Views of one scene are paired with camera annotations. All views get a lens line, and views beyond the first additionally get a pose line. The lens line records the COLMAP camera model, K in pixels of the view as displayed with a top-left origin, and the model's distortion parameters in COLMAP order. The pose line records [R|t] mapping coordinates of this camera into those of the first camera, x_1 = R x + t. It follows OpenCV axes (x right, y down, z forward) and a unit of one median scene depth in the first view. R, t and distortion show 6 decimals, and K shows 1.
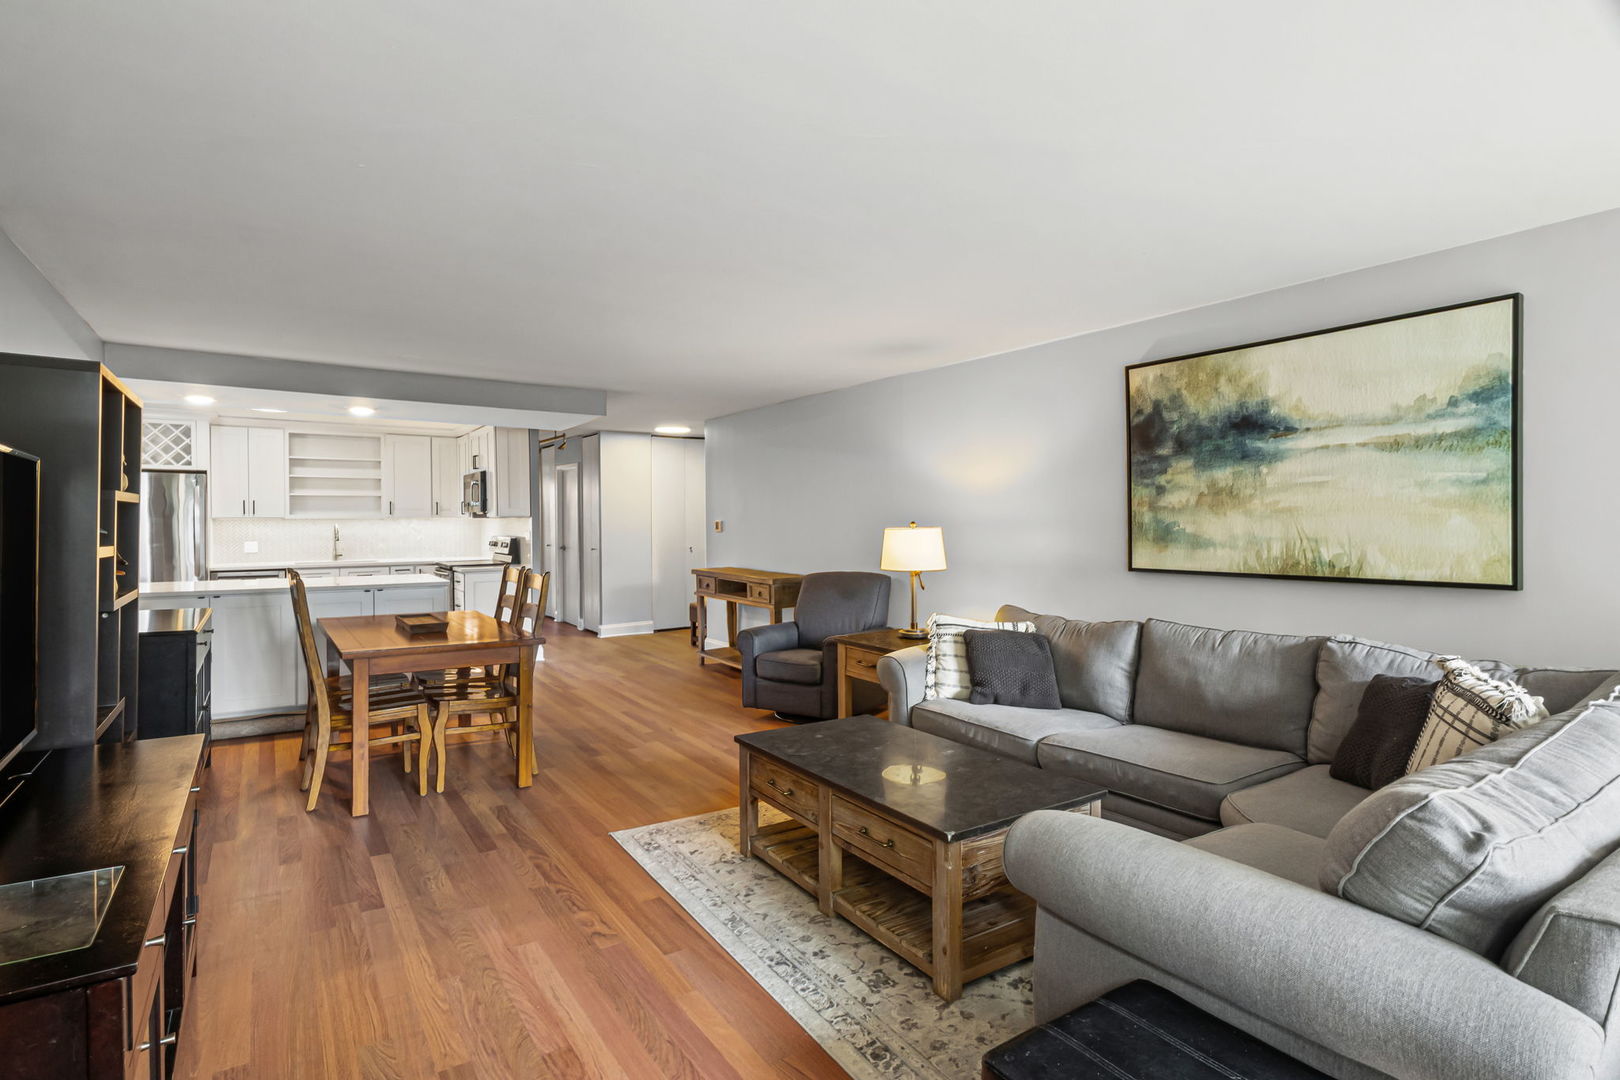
lens RADIAL K [[803.3, 0, 804.4], [0, 803.3, 531.5], [0, 0, 1]] dist [-0.002537, 0.001517]
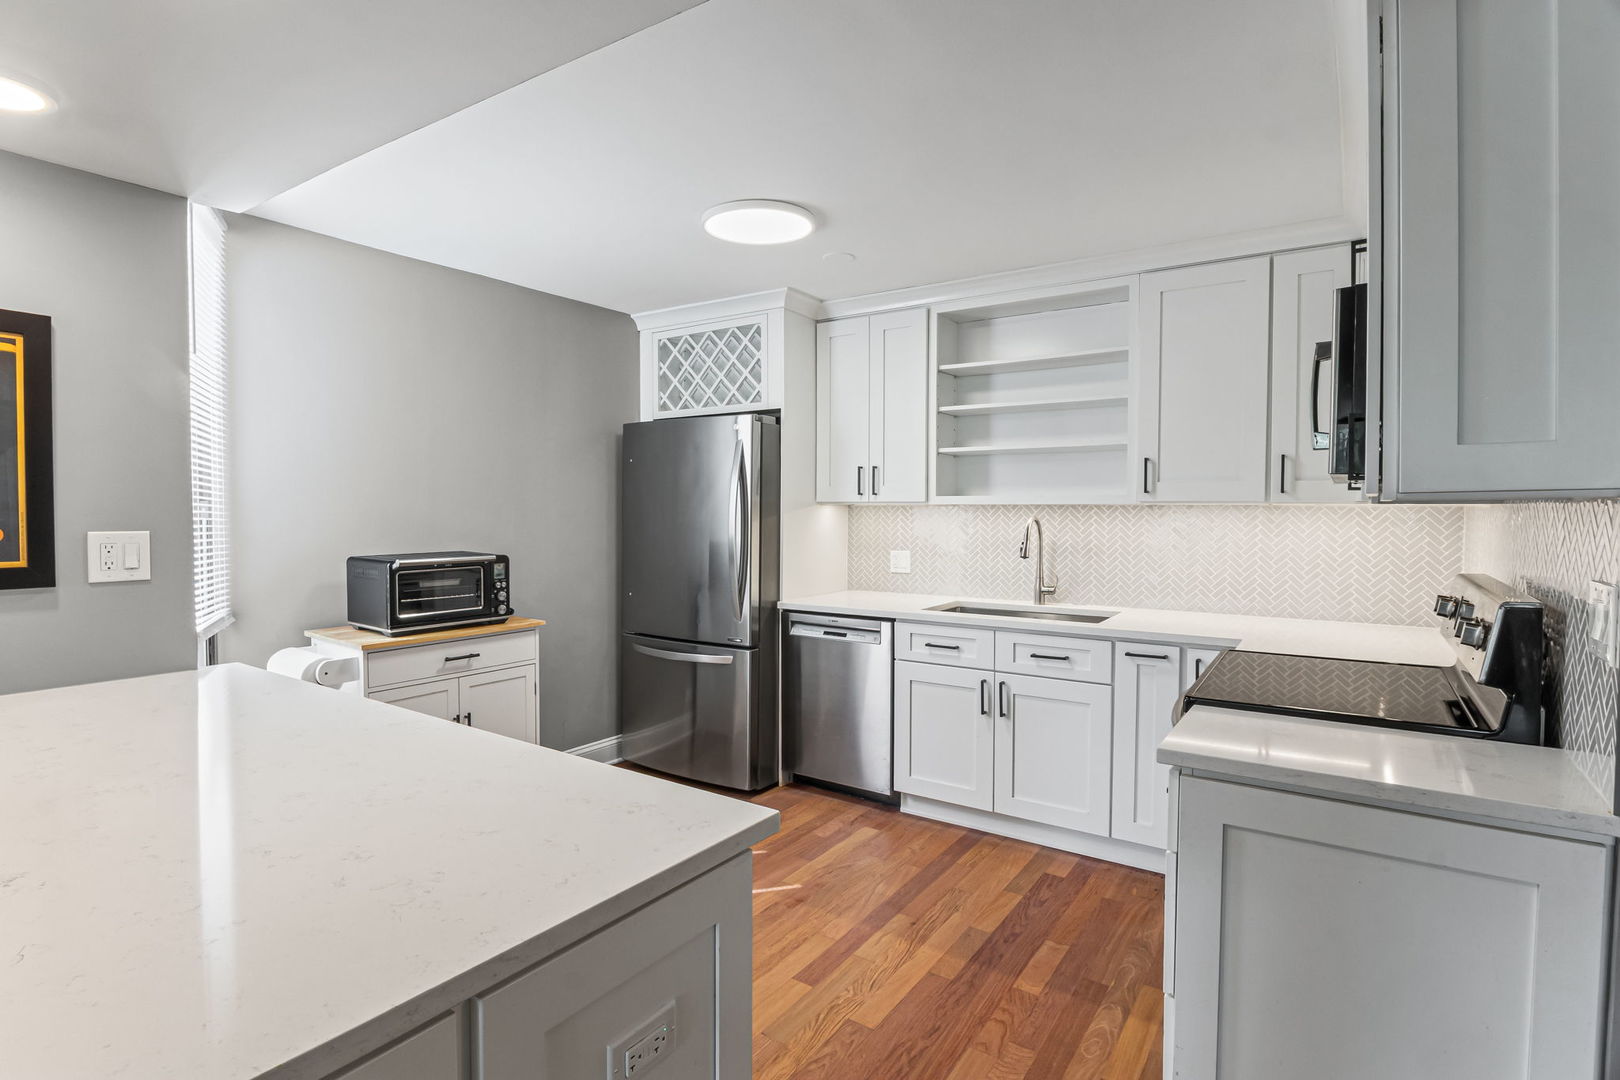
lens RADIAL K [[803.3, 0, 815.3], [0, 803.3, 533.6], [0, 0, 1]] dist [-0.002537, 0.001517]
pose [[0.389852, 0.028177, -0.920446, -0.246410], [-0.020109, 0.999554, 0.022082, -0.008644], [0.920658, 0.009900, 0.390245, 0.750537]]
